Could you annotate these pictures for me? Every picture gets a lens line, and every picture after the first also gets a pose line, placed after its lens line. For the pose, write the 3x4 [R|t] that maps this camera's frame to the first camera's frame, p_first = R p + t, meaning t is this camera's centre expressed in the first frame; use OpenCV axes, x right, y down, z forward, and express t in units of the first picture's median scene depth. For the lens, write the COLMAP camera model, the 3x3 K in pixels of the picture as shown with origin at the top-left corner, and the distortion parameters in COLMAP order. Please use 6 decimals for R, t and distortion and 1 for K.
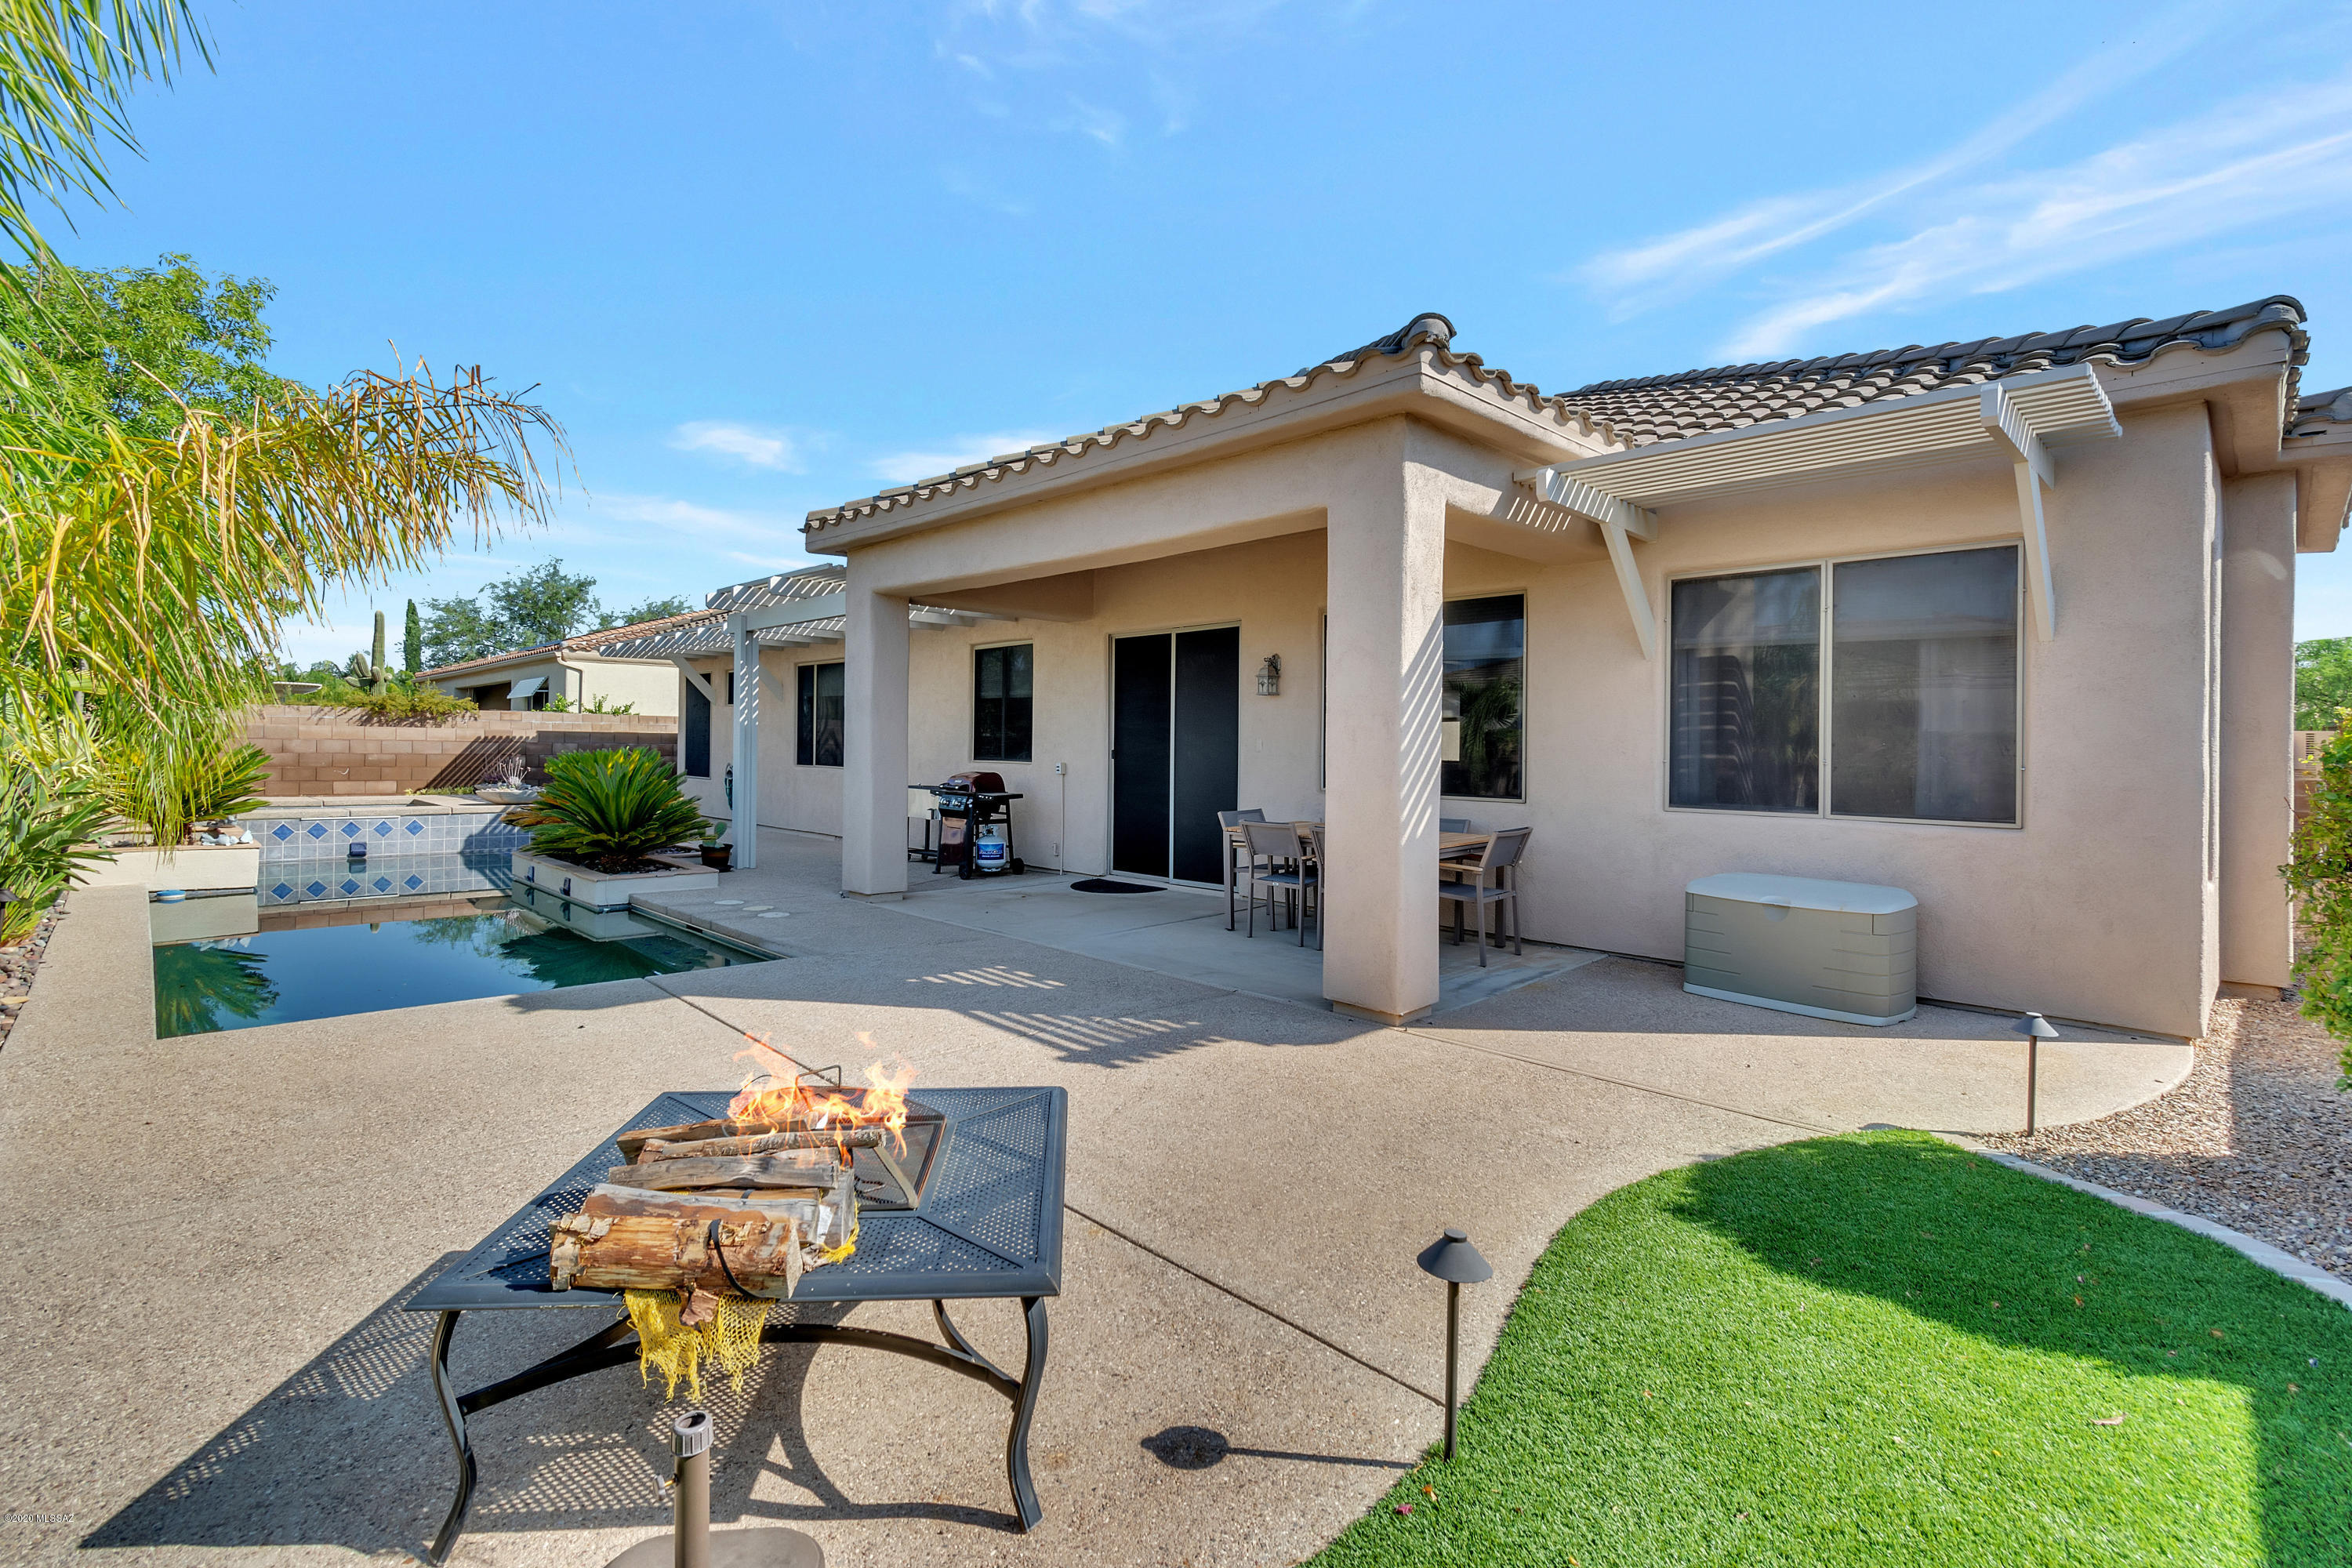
lens RADIAL K [[1044.0, 0, 1164.4], [0, 1044.0, 752.4], [0, 0, 1]] dist [-0.001889, -0.000500]
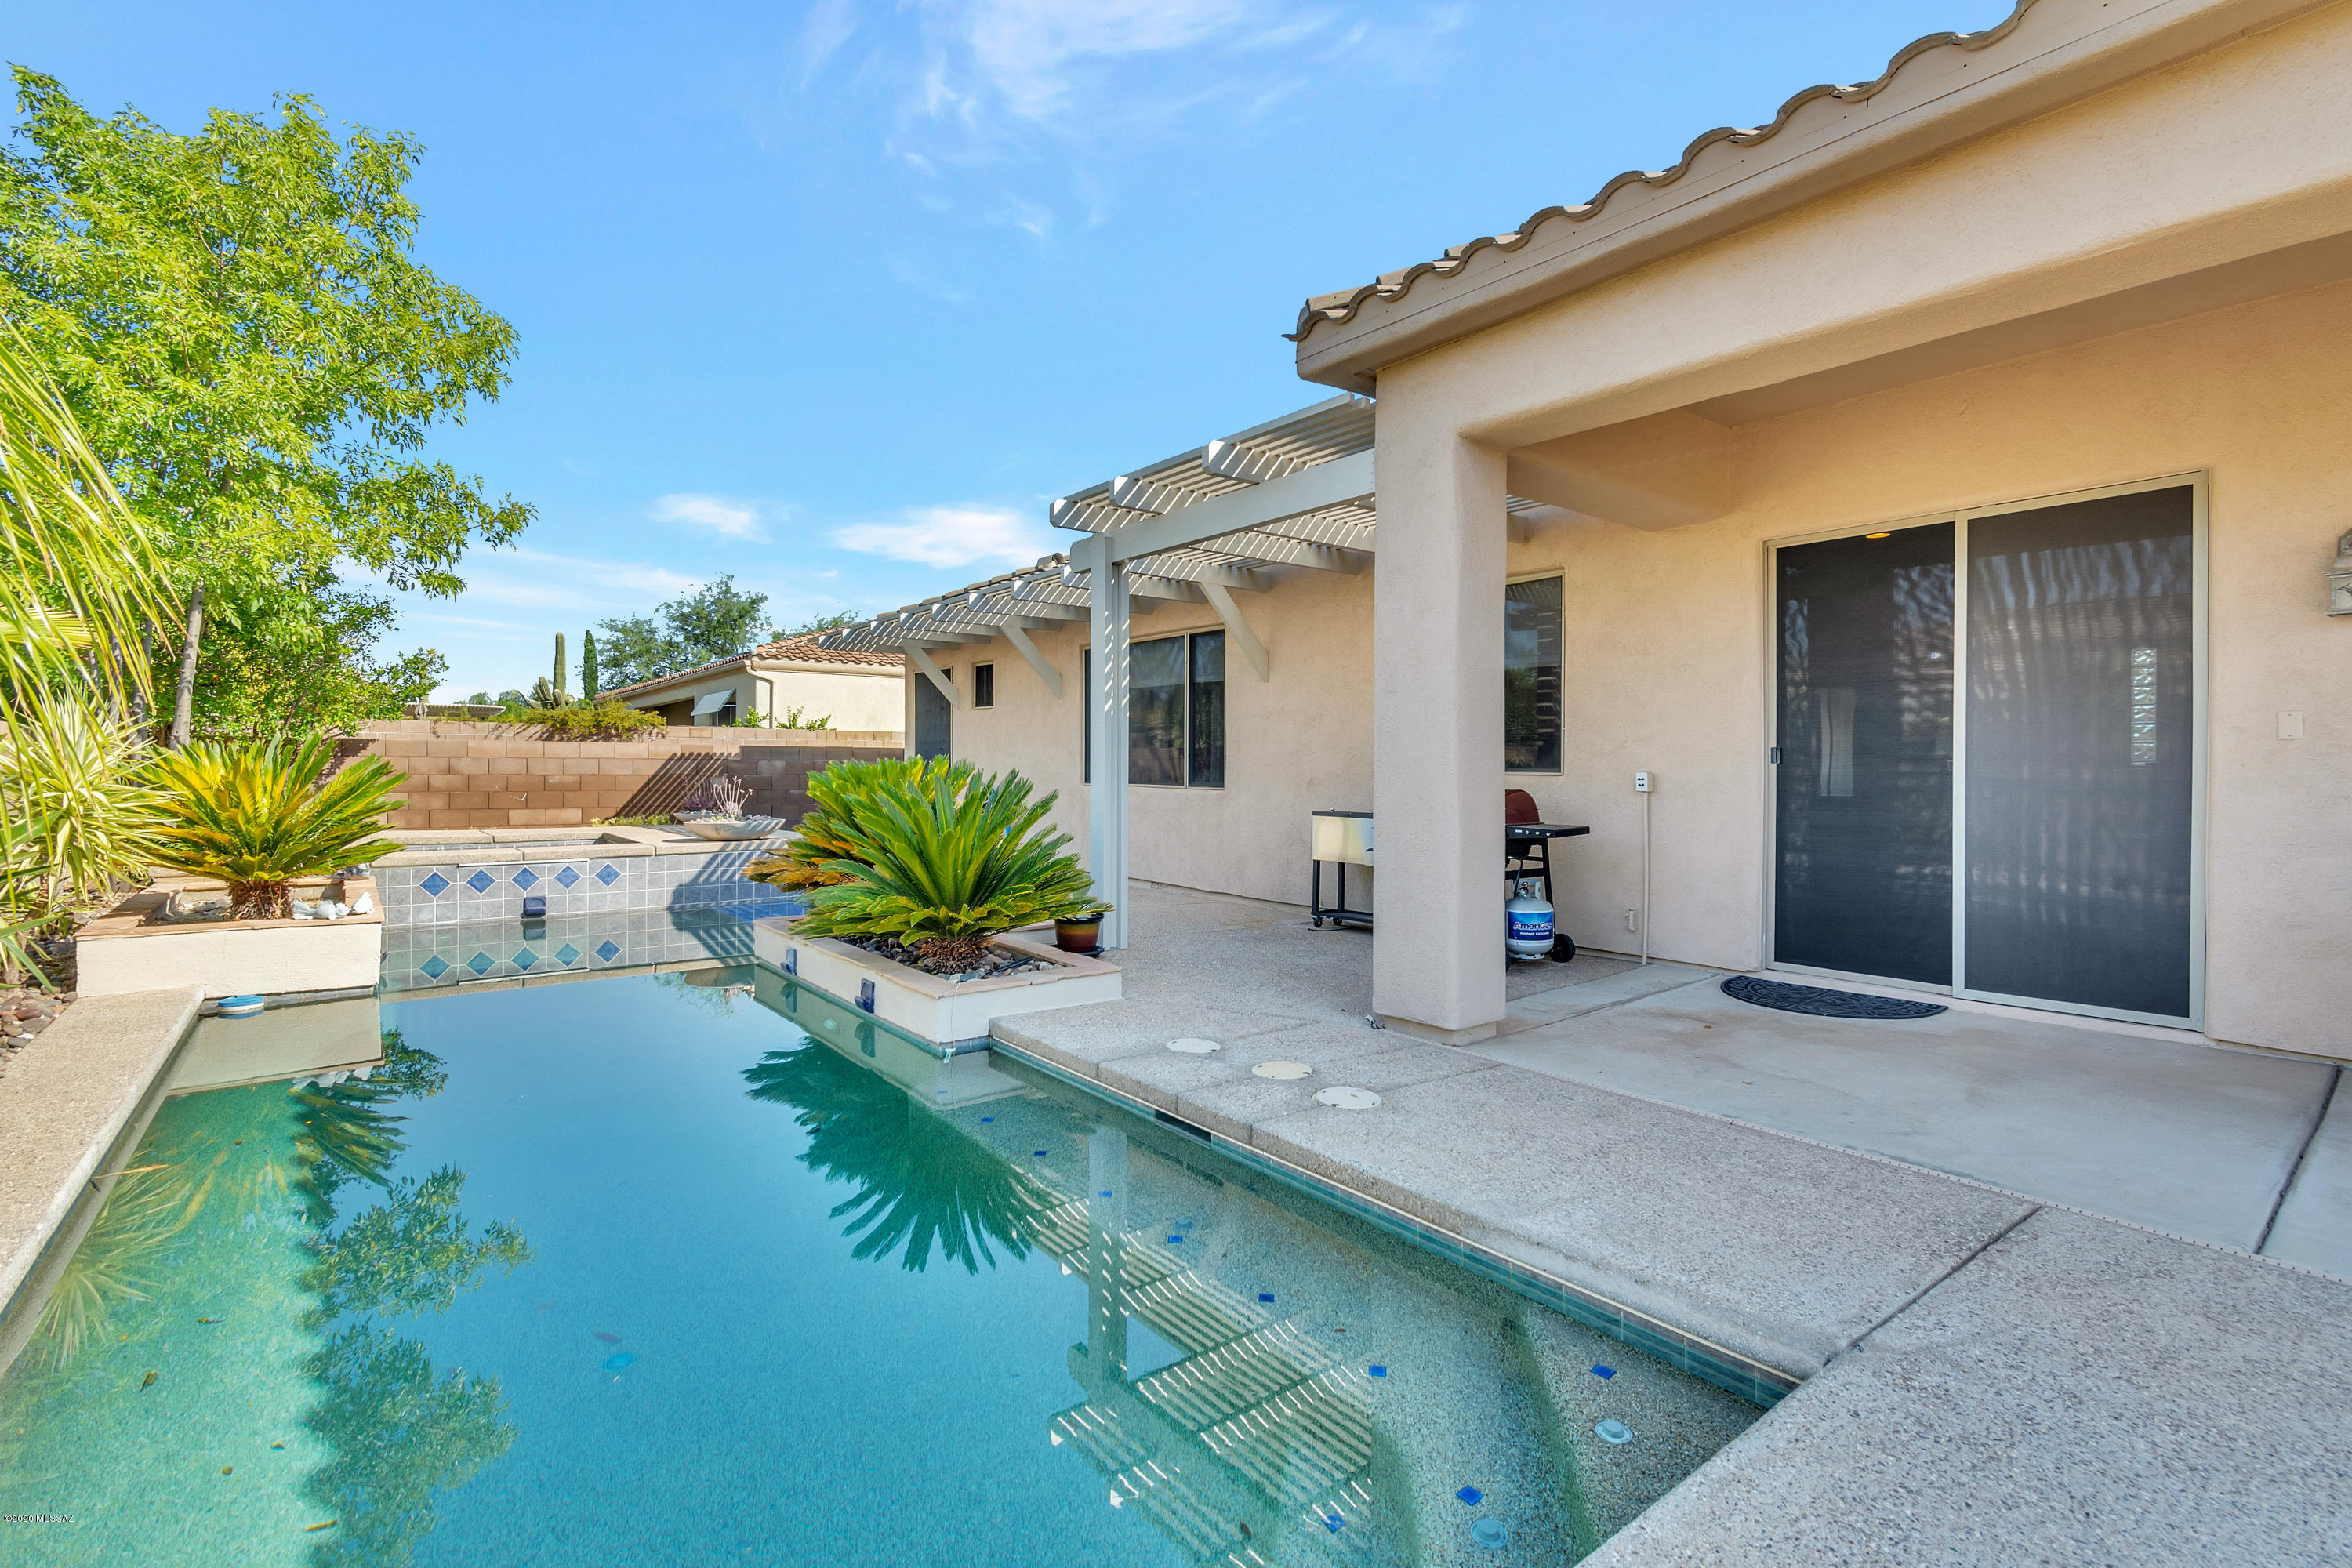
lens RADIAL K [[1053.6, 0, 1176.0], [0, 1053.6, 784.0], [0, 0, 1]] dist [0.002417, -0.000095]
pose [[0.992936, -0.008921, -0.118319, -0.230645], [0.010255, 0.999890, 0.010670, 0.005731], [0.118211, -0.011808, 0.992918, 0.308063]]
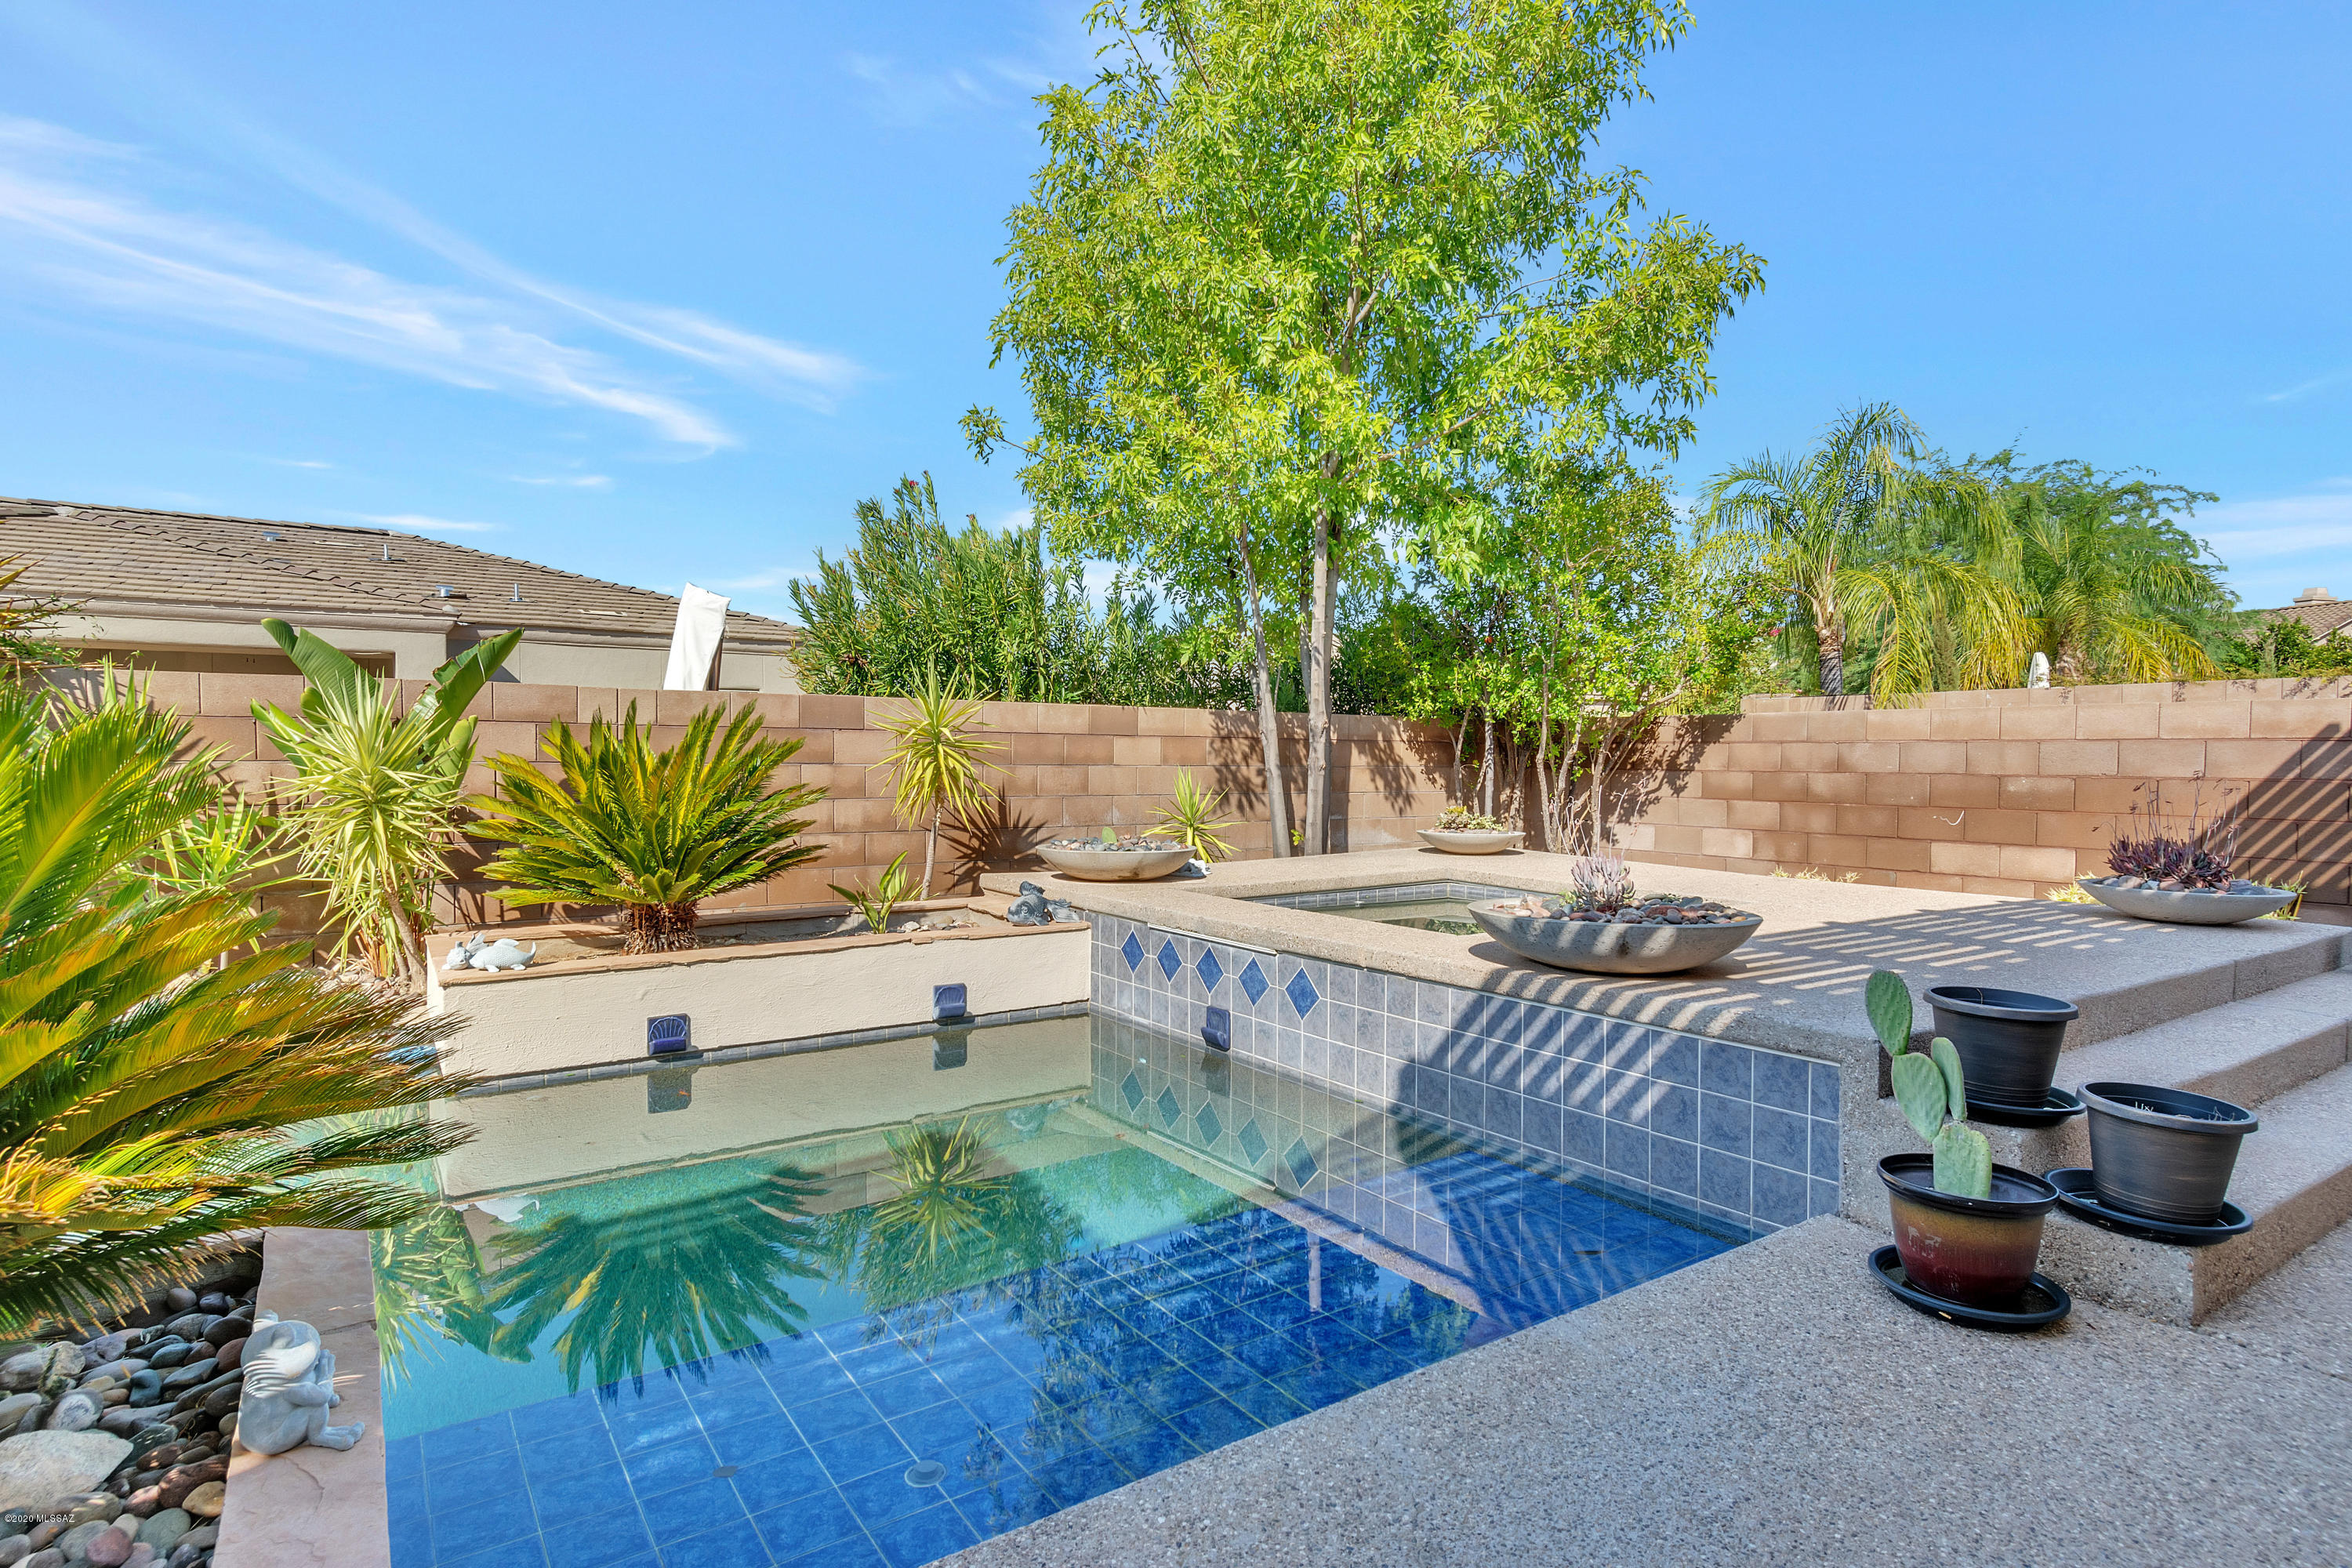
lens RADIAL K [[1208.7, 0, 1087.4], [0, 1208.7, 729.8], [0, 0, 1]] dist [-0.002010, -0.000151]
pose [[-0.195983, -0.037367, -0.979895, -0.318584], [-0.011080, 0.999294, -0.035890, 0.005031], [0.980545, 0.003823, -0.196259, 0.941669]]
